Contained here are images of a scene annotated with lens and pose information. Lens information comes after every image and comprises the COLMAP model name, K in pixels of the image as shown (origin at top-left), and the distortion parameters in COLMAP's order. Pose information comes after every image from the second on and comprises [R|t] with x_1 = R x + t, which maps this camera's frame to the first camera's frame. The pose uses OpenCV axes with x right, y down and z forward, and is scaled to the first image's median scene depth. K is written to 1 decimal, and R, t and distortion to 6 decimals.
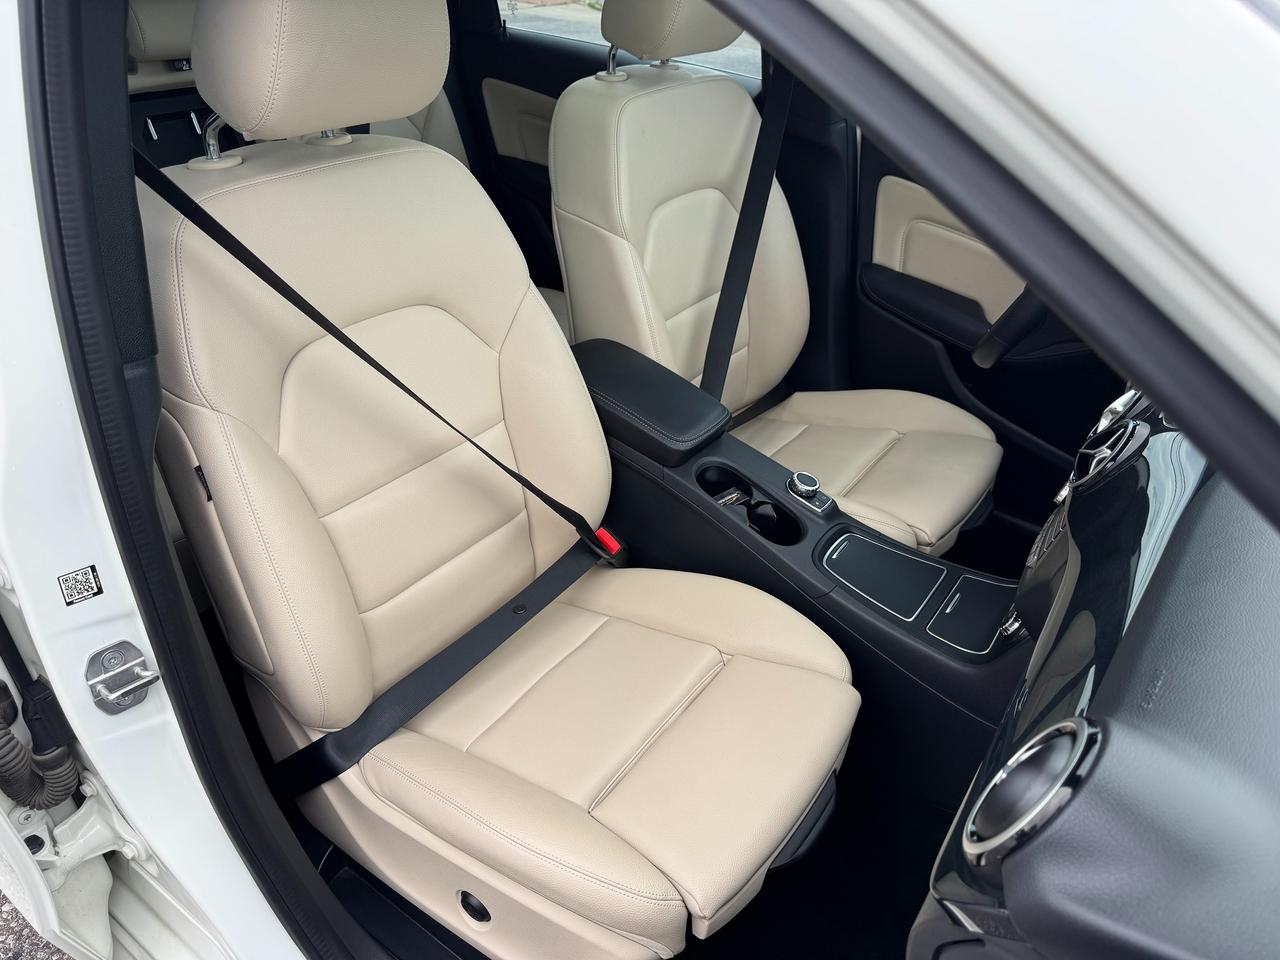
lens RADIAL K [[878.2, 0, 640.0], [0, 878.2, 480.0], [0, 0, 1]] dist [-0.000864, -0.000614]
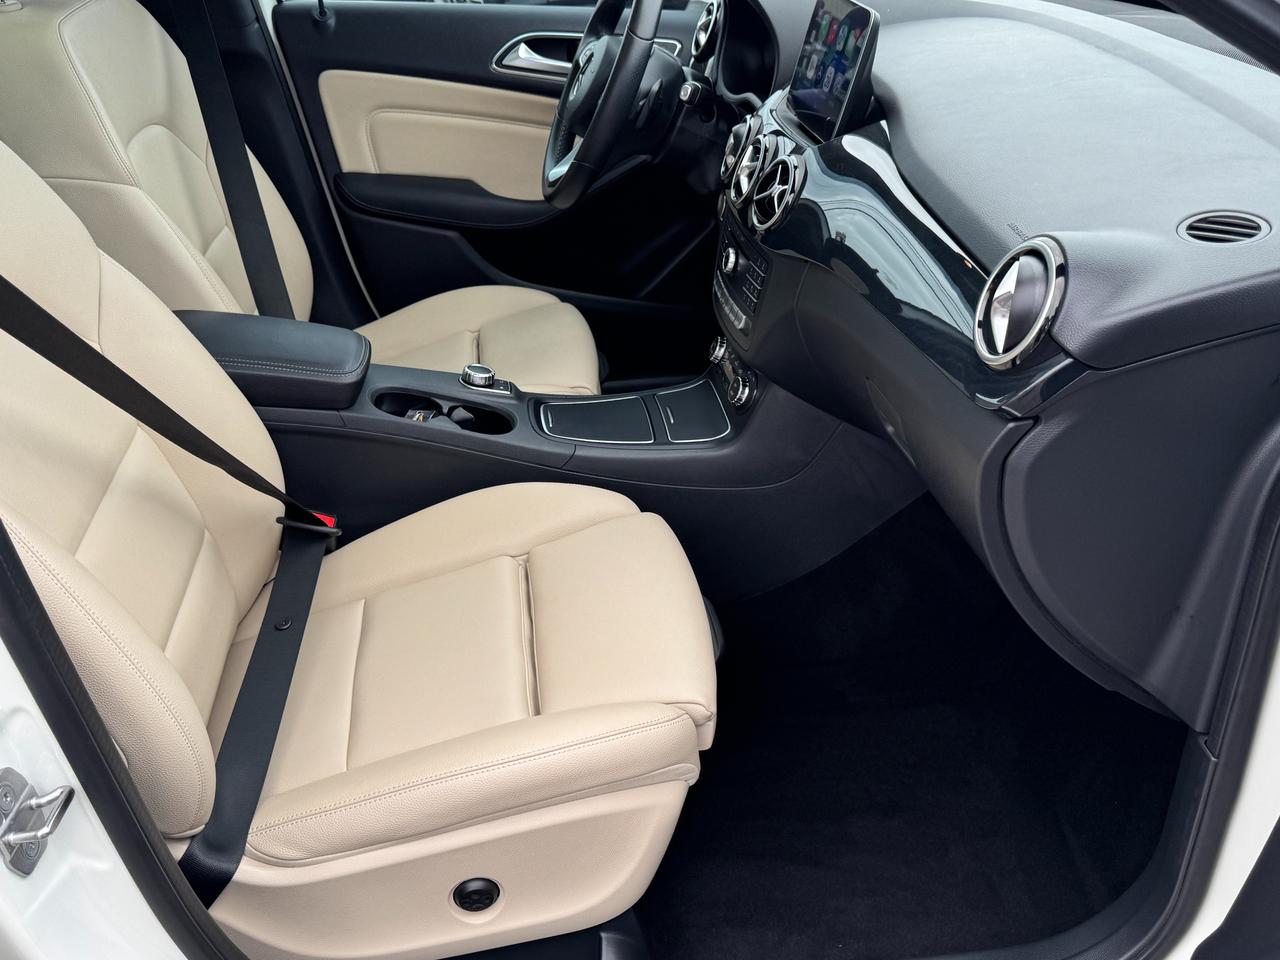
lens RADIAL K [[1164.3, 0, 640.0], [0, 1164.3, 480.0], [0, 0, 1]] dist [0.005155, 0.003787]
pose [[0.729431, -0.398083, 0.556292, -0.413835], [0.424086, 0.901252, 0.088861, 0.067759], [-0.536733, 0.171098, 0.826222, -0.069816]]
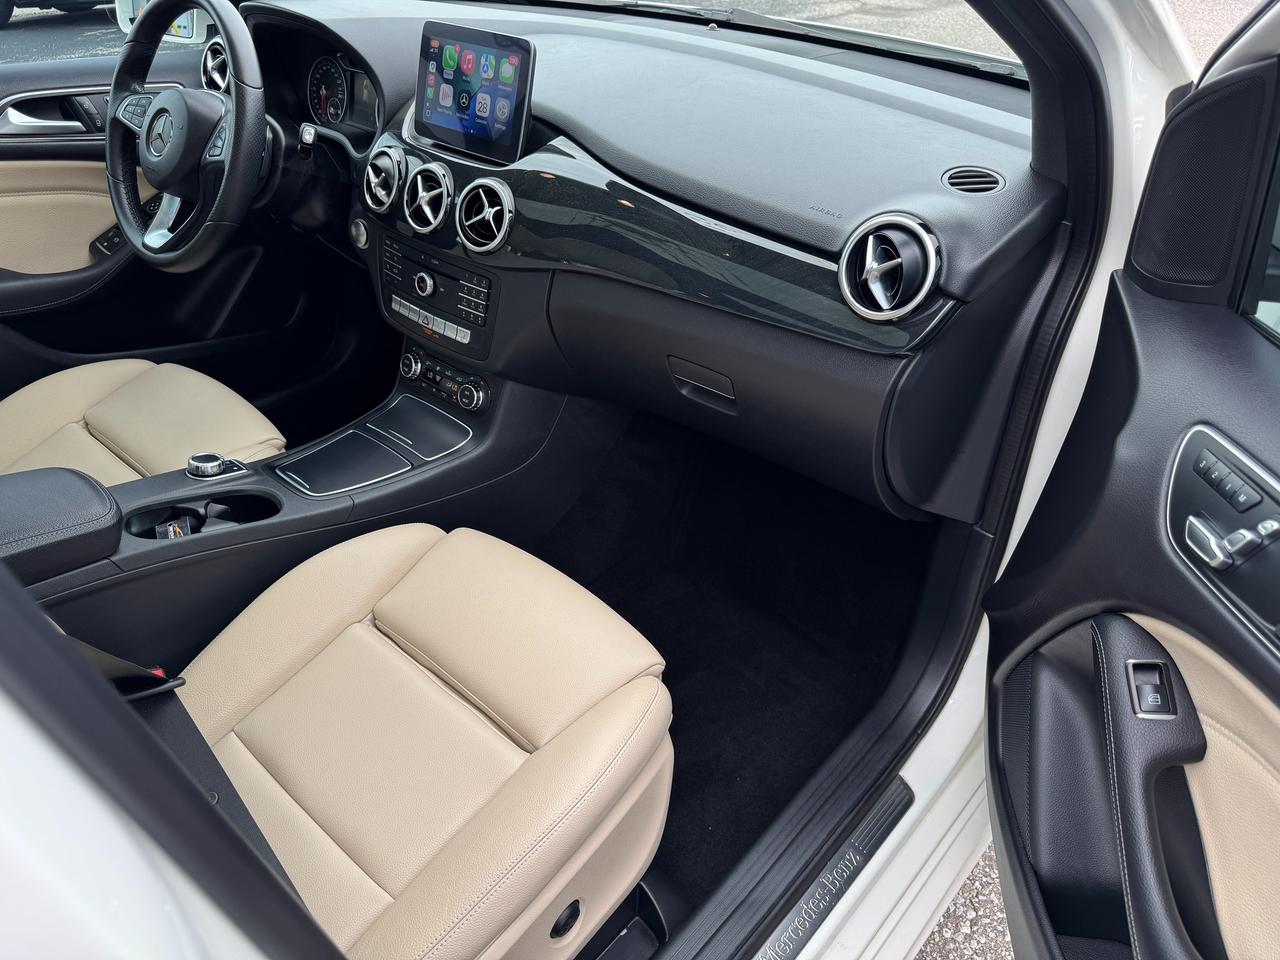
lens RADIAL K [[888.6, 0, 614.2], [0, 888.6, 481.9], [0, 0, 1]] dist [-0.000579, -0.004795]
pose [[0.122632, -0.629619, 0.767164, -0.462056], [0.548340, 0.687284, 0.476408, -0.186635], [-0.827215, 0.362244, 0.429529, 0.298042]]
